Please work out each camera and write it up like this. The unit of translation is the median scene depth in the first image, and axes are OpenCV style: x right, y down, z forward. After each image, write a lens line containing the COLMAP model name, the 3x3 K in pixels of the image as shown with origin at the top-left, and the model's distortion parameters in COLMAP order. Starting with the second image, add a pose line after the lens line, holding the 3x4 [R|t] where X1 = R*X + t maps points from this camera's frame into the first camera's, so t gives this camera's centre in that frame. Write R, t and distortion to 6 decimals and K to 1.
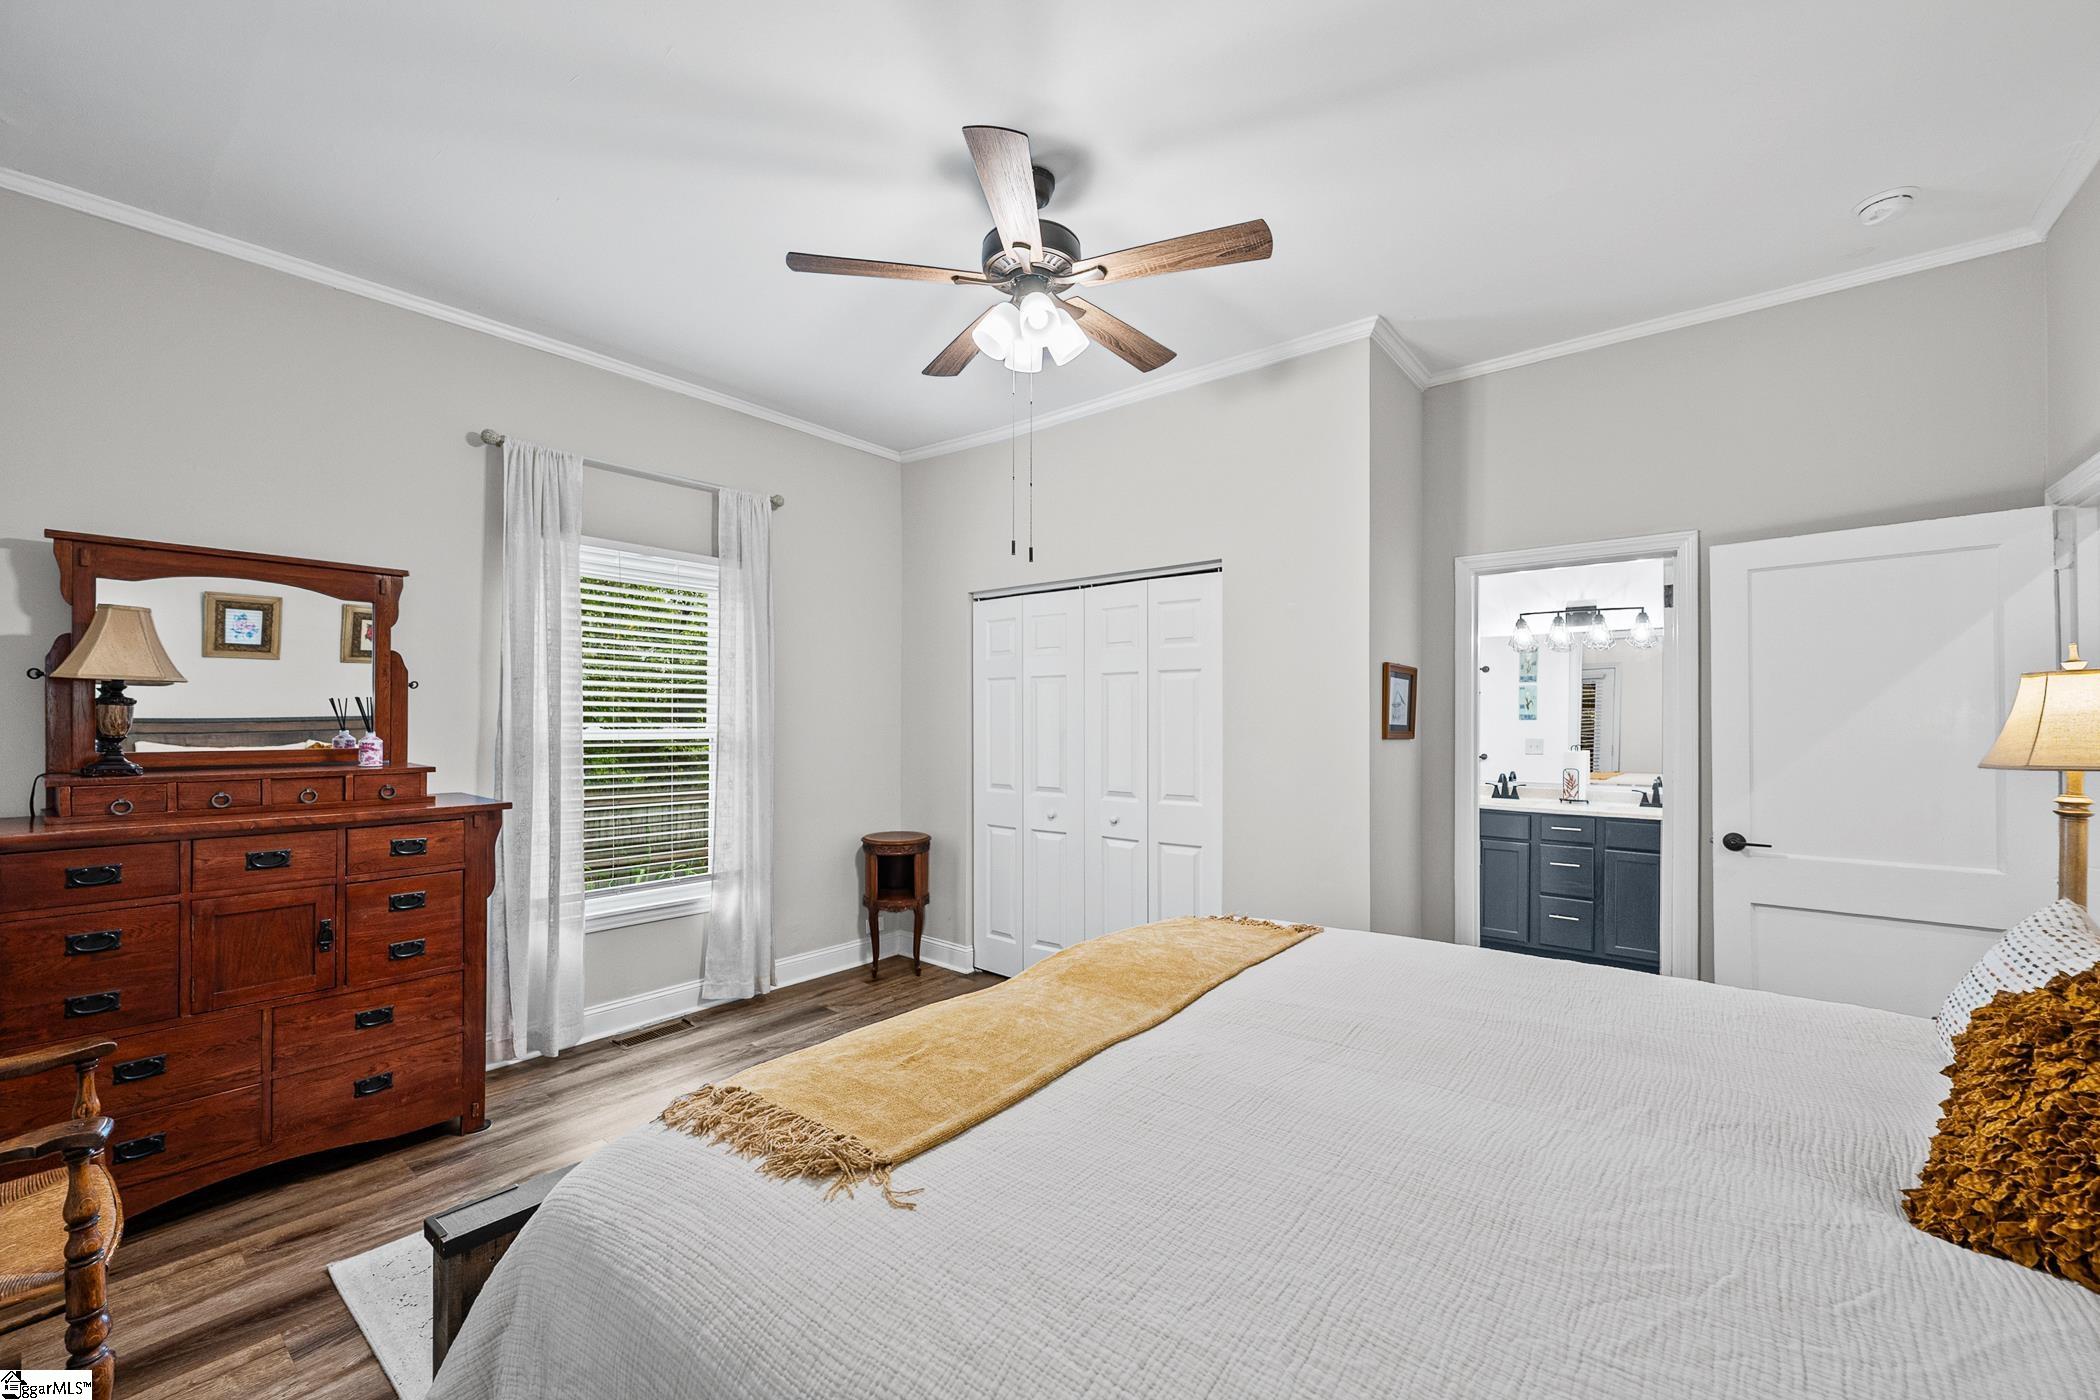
lens RADIAL K [[844.6, 0, 1045.1], [0, 844.6, 713.8], [0, 0, 1]] dist [-0.000370, 0.000063]
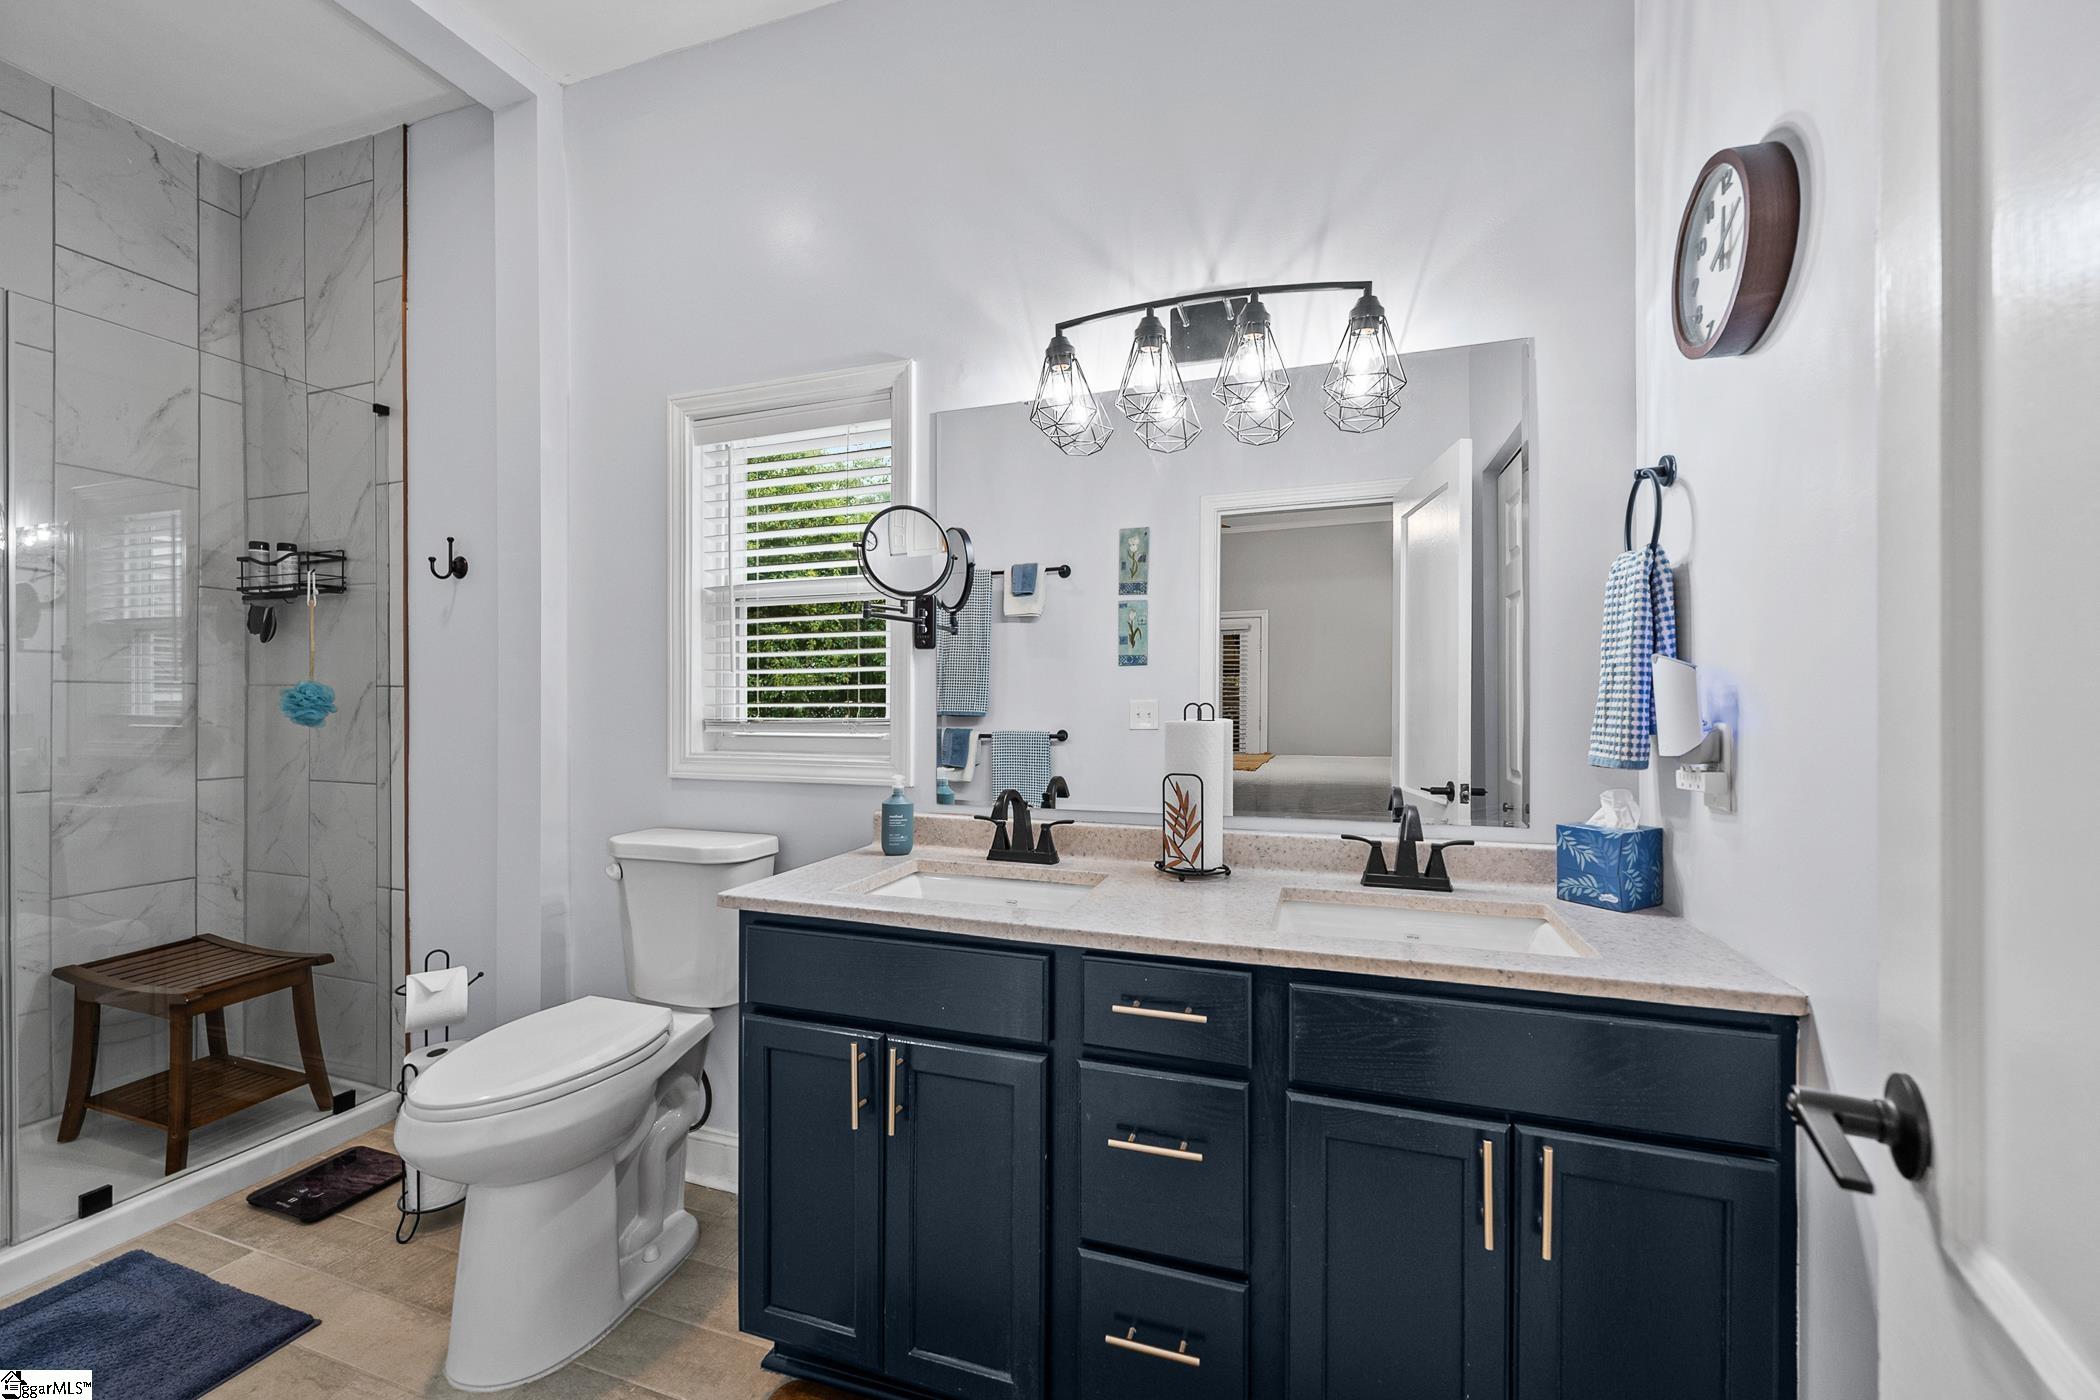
lens RADIAL K [[870.8, 0, 1021.5], [0, 870.8, 696.8], [0, 0, 1]] dist [-0.000322, 0.000077]
pose [[0.944774, -0.007860, 0.327627, 0.432831], [0.005203, 0.999946, 0.008986, 0.029828], [-0.327680, -0.006785, 0.944764, 0.669933]]
